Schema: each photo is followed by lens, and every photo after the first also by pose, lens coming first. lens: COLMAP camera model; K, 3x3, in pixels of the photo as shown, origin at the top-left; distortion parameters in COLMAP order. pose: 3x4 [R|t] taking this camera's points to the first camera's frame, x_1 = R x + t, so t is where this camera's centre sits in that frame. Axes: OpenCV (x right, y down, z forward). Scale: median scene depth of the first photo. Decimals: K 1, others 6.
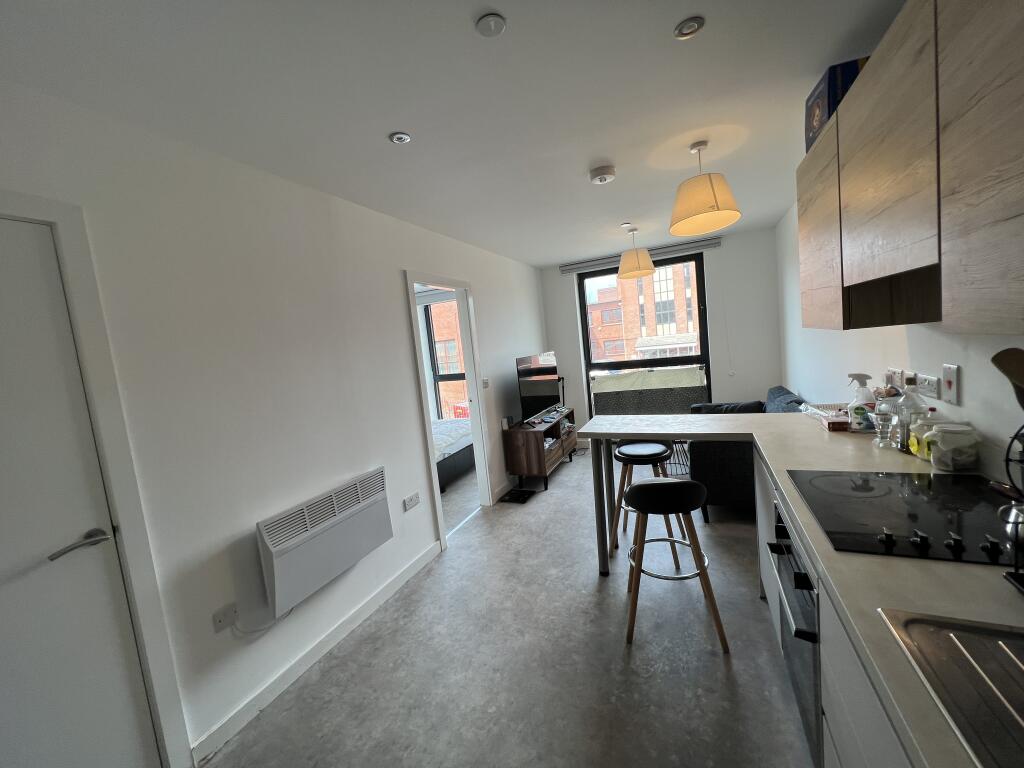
lens RADIAL K [[412.2, 0, 512.0], [0, 412.2, 382.7], [0, 0, 1]] dist [-0.000136, 0.000200]
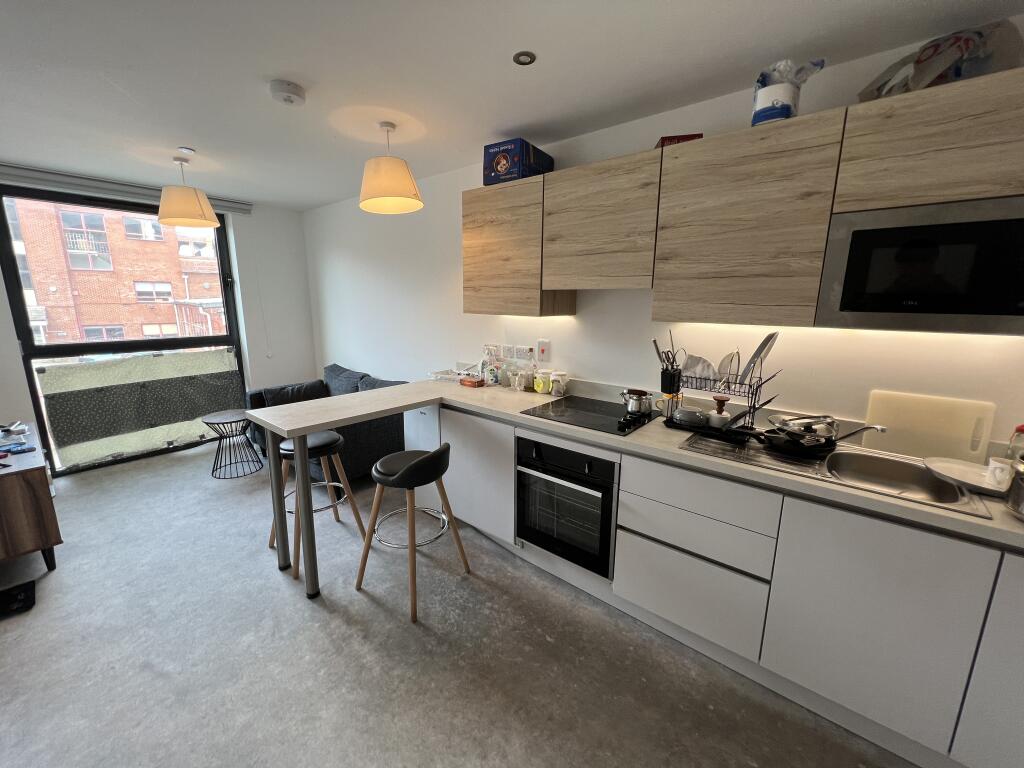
lens RADIAL K [[412.2, 0, 509.6], [0, 412.2, 382.6], [0, 0, 1]] dist [-0.000136, 0.000200]
pose [[0.267688, -0.091927, 0.959110, -0.481562], [0.058135, 0.995166, 0.079158, -0.004867], [-0.961750, 0.034568, 0.271738, 0.429938]]
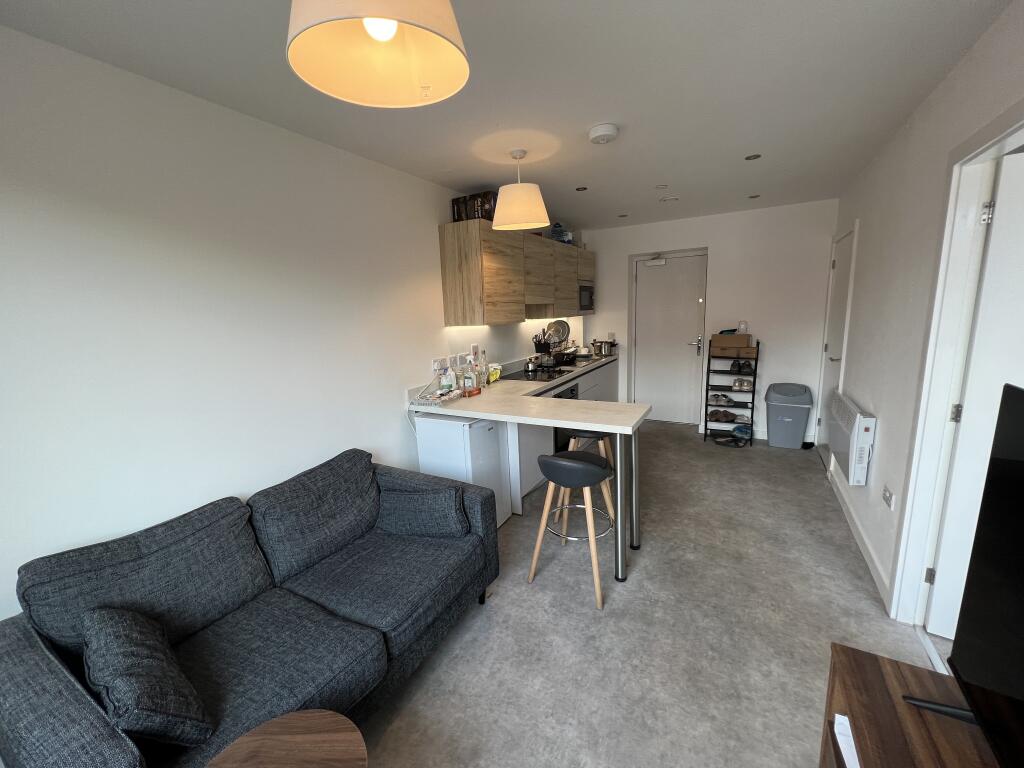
lens RADIAL K [[412.2, 0, 514.7], [0, 412.2, 385.7], [0, 0, 1]] dist [-0.000136, 0.000200]
pose [[-0.984903, 0.129702, 0.114646, 0.393048], [0.156036, 0.951954, 0.263509, -0.259016], [-0.074960, 0.277420, -0.957820, 2.129339]]
